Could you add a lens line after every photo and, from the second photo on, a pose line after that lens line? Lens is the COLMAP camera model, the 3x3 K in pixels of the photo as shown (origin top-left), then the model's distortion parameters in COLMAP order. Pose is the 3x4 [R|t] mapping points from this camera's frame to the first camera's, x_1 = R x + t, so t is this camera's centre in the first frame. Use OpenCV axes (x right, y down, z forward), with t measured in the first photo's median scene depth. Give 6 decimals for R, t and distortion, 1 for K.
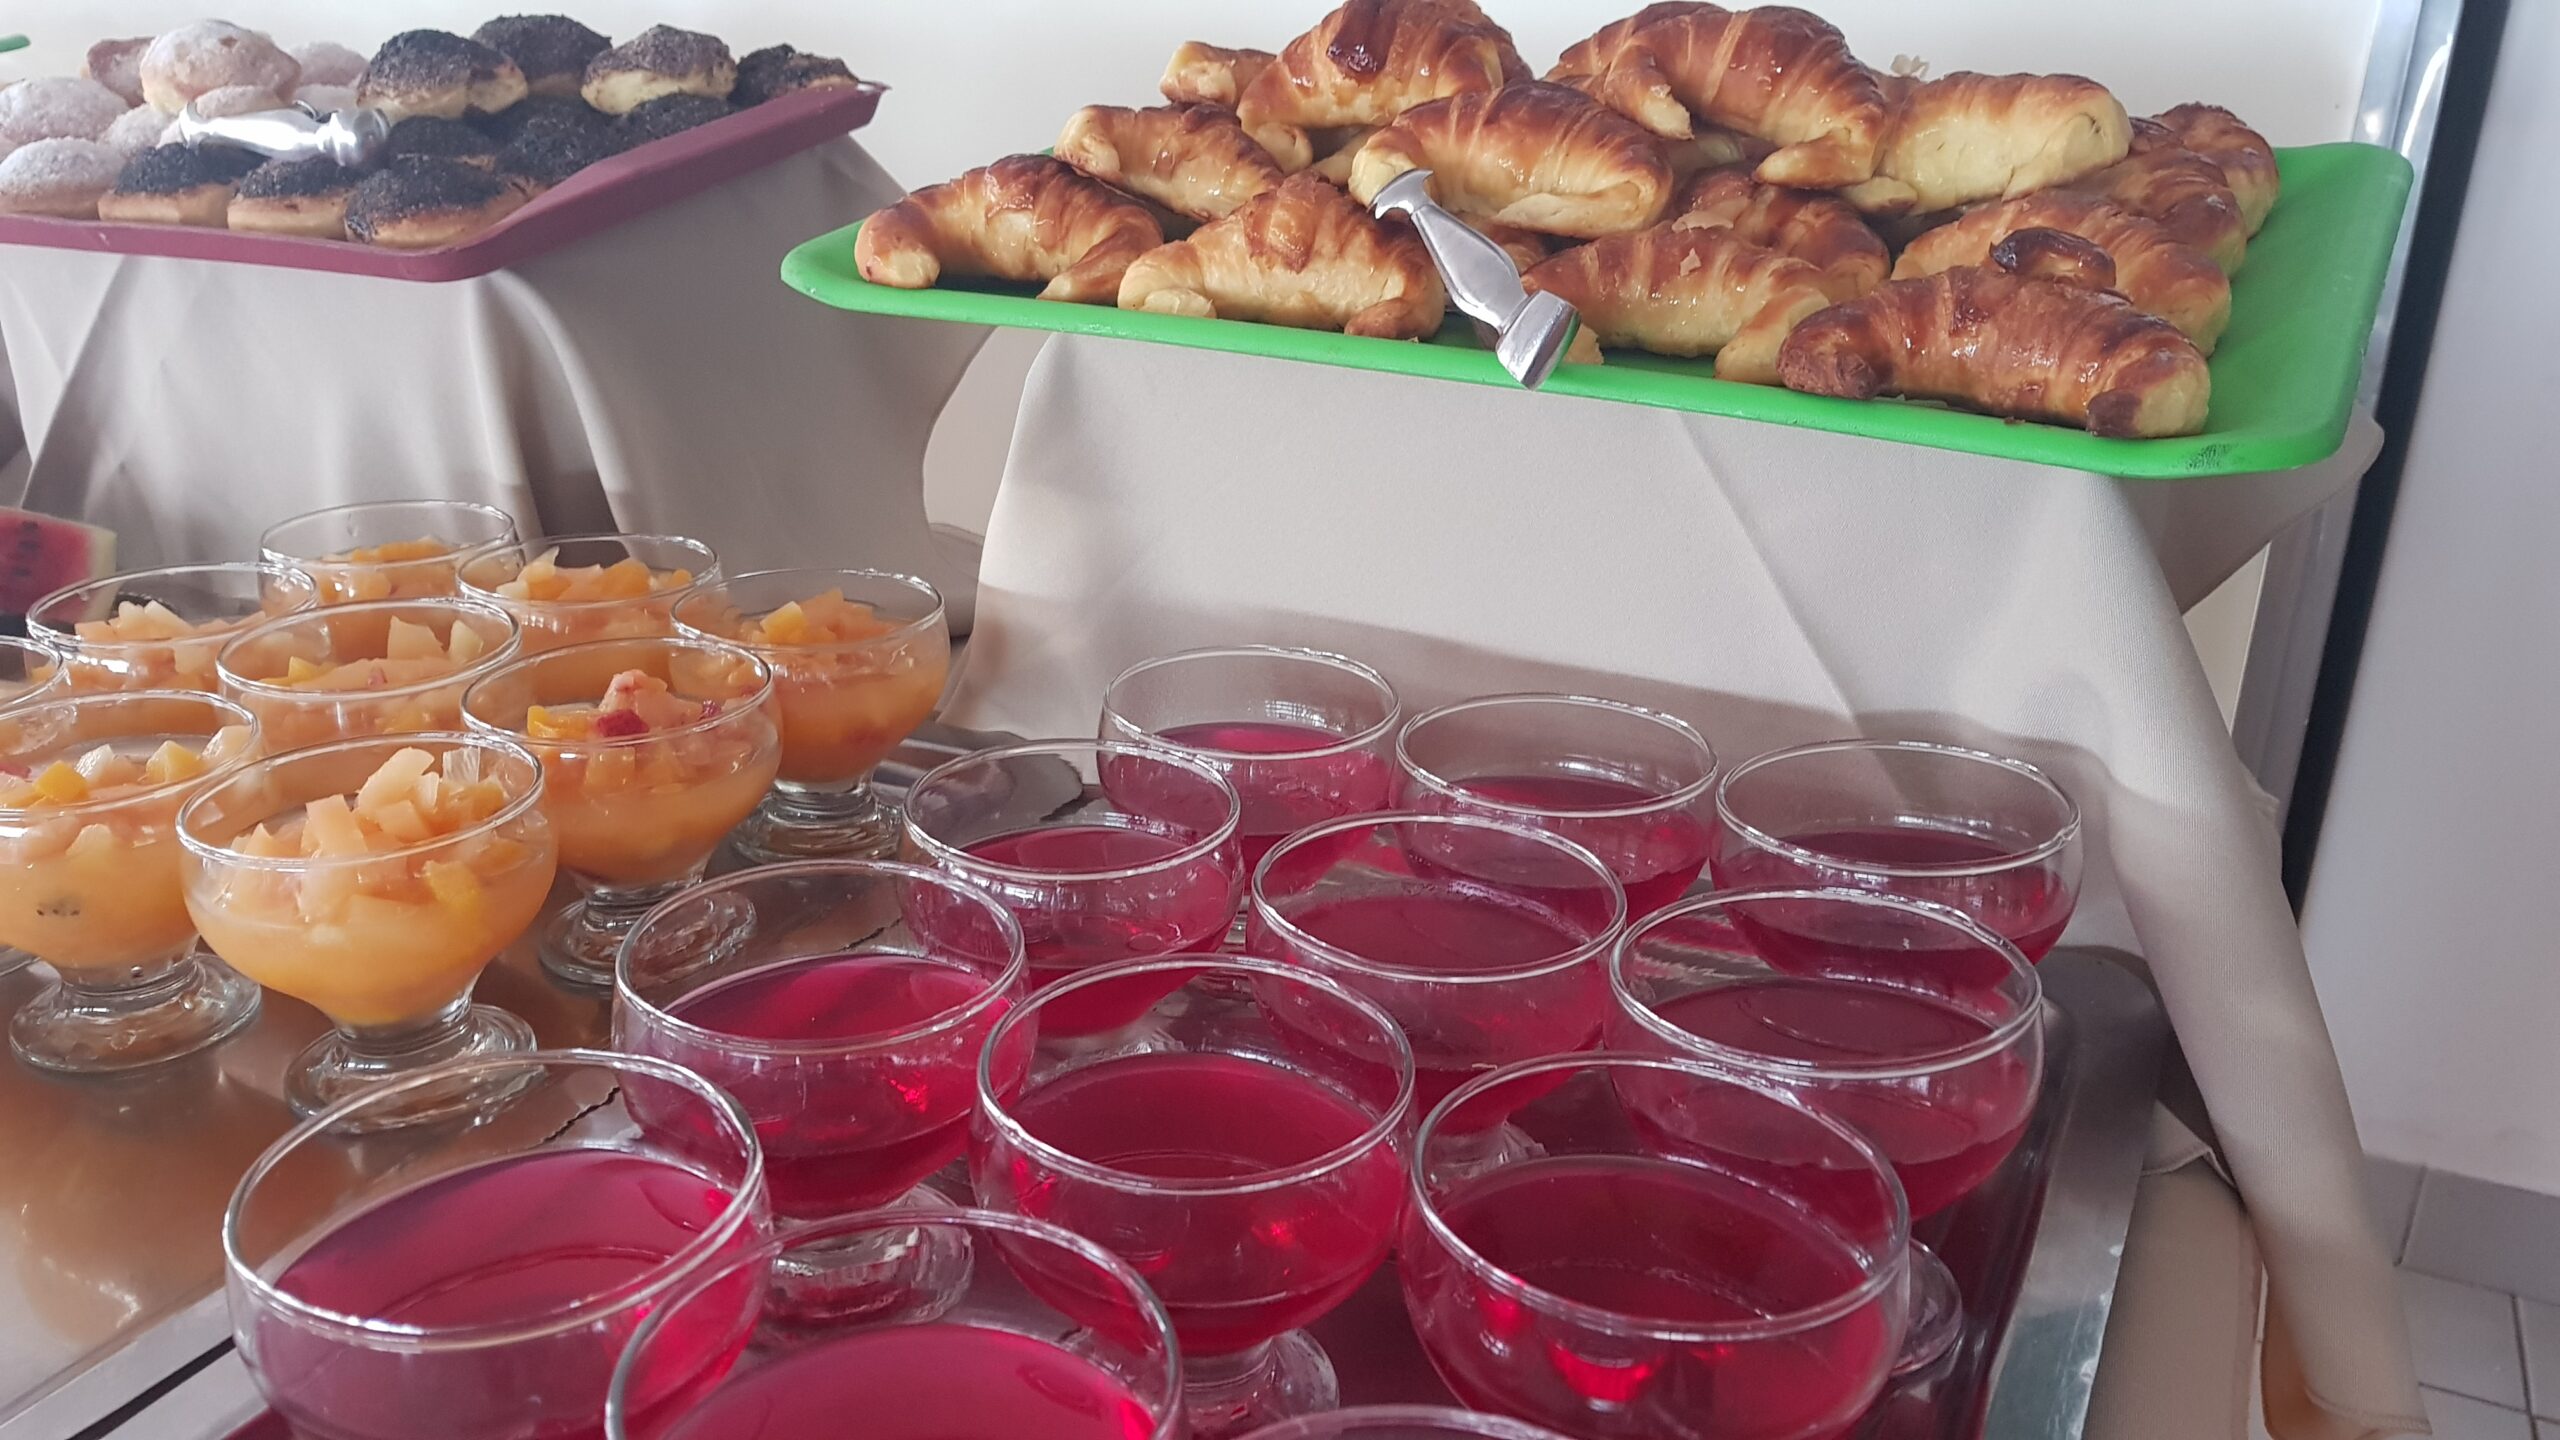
lens RADIAL K [[1952.1, 0, 1271.3], [0, 1952.1, 716.0], [0, 0, 1]] dist [0.067076, -0.099237]
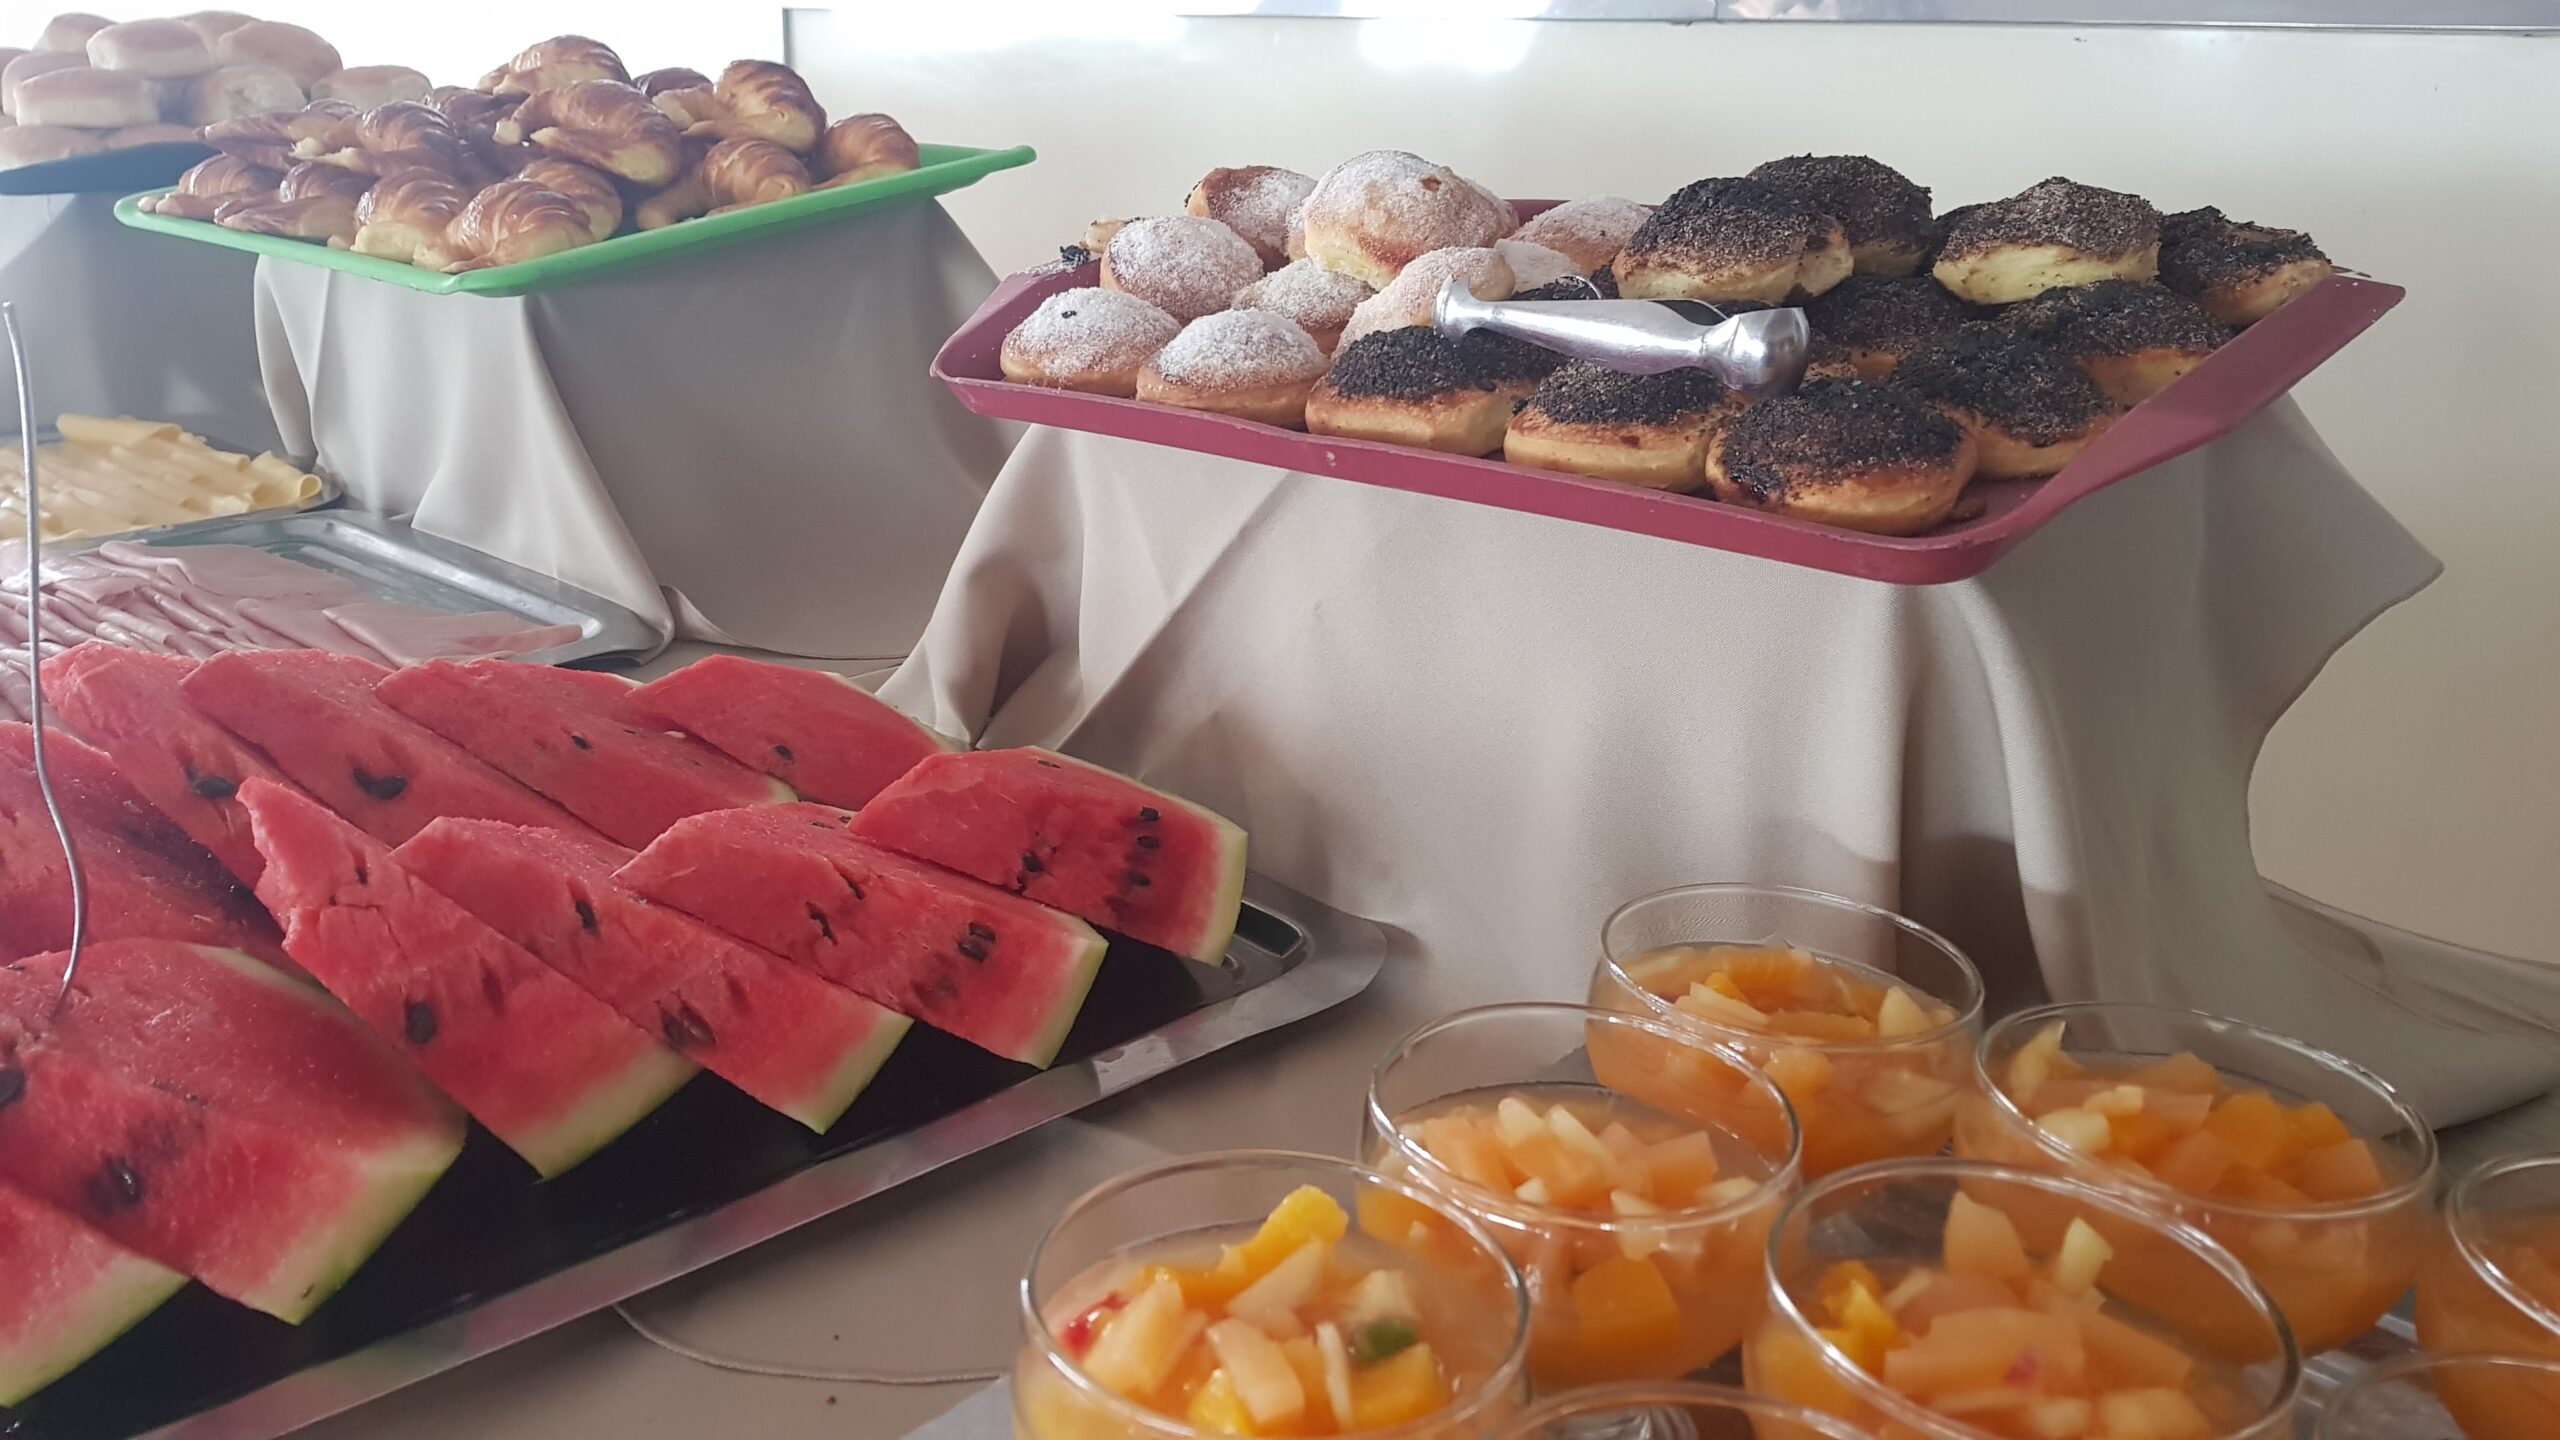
lens RADIAL K [[1935.4, 0, 1280.0], [0, 1935.4, 720.0], [0, 0, 1]] dist [-0.011518, -0.010334]
pose [[0.960820, 0.098969, -0.258900, -0.396992], [-0.108262, 0.993882, -0.021850, -0.123142], [0.255154, 0.049023, 0.965657, 0.300487]]
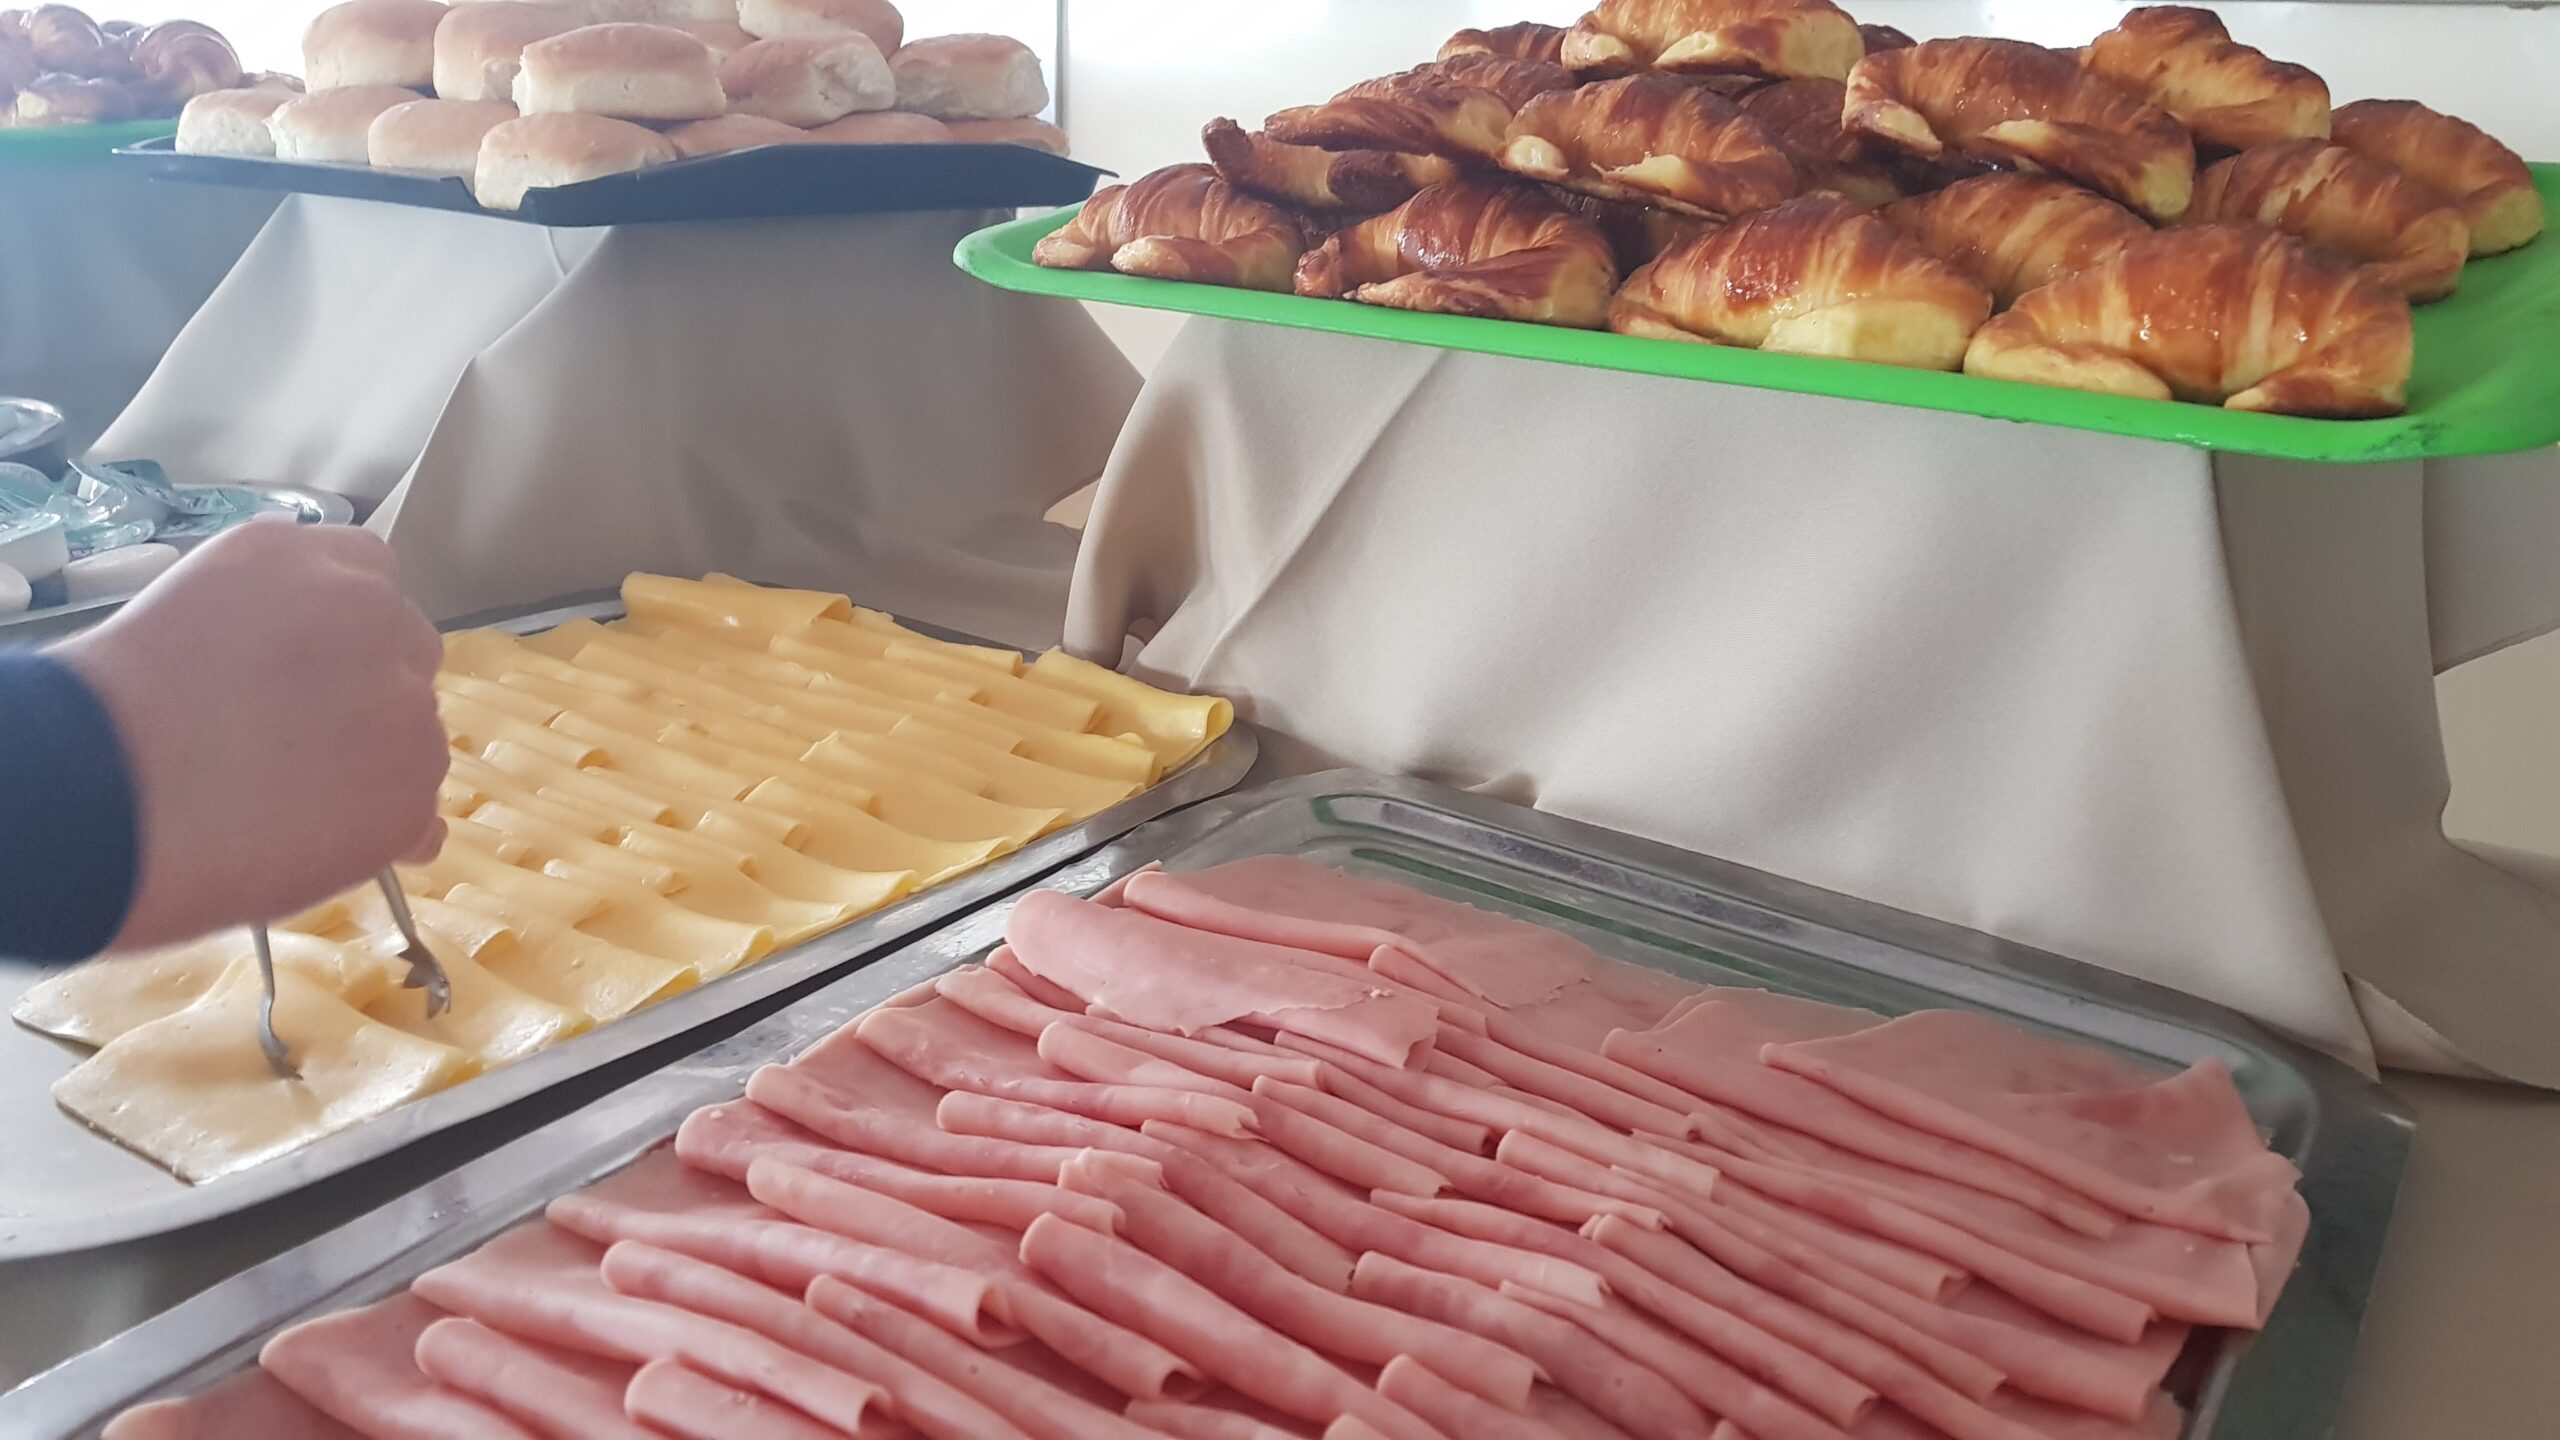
lens RADIAL K [[1952.1, 0, 1271.3], [0, 1952.1, 716.0], [0, 0, 1]] dist [0.067076, -0.099237]
pose [[0.979399, 0.078335, -0.186121, -1.259863], [-0.087634, 0.995256, -0.042257, -0.211158], [0.181928, 0.057697, 0.981618, 0.621367]]
